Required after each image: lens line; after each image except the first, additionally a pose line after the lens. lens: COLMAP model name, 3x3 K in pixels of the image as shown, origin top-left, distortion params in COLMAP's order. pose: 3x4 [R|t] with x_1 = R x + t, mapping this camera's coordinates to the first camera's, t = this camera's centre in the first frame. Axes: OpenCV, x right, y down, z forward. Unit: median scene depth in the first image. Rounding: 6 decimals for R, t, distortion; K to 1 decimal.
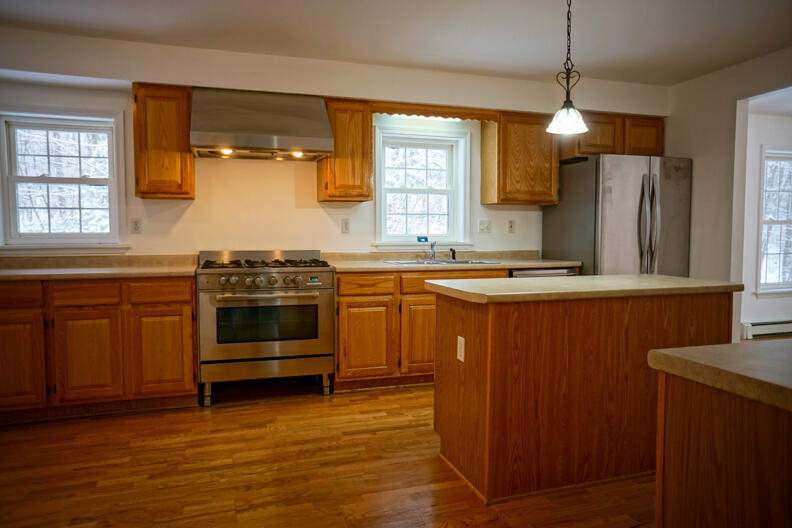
lens RADIAL K [[534.3, 0, 391.2], [0, 534.3, 262.6], [0, 0, 1]] dist [-0.039655, 0.038268]
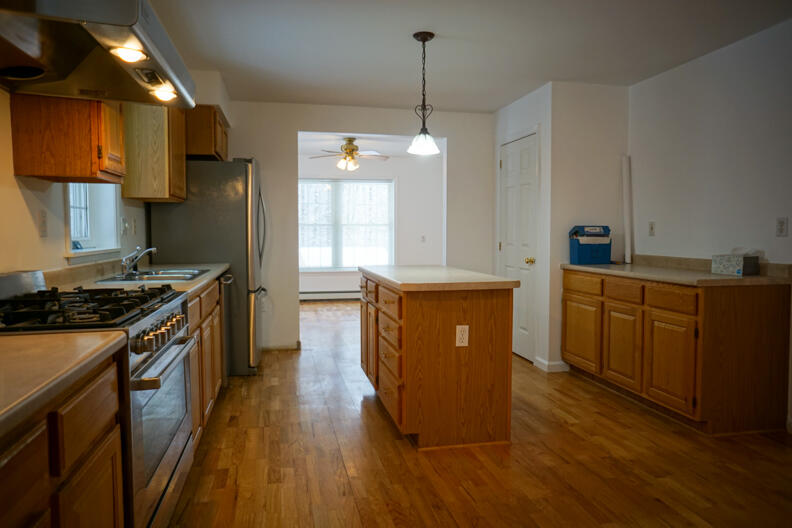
lens RADIAL K [[534.3, 0, 392.0], [0, 534.3, 263.8], [0, 0, 1]] dist [-0.039655, 0.038268]
pose [[0.101720, -0.061372, 0.992918, -0.778381], [0.058401, 0.996742, 0.055626, -0.049560], [-0.993097, 0.052329, 0.104973, 0.788143]]
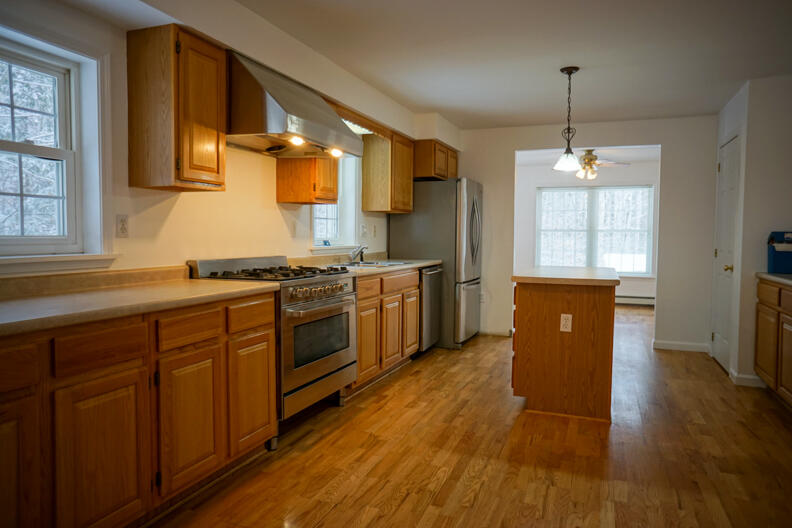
lens RADIAL K [[534.3, 0, 395.0], [0, 534.3, 261.9], [0, 0, 1]] dist [-0.039655, 0.038268]
pose [[0.635821, -0.034141, 0.771081, -0.922963], [0.037984, 0.999195, 0.012920, -0.022416], [-0.770901, 0.021074, 0.636606, 0.359662]]
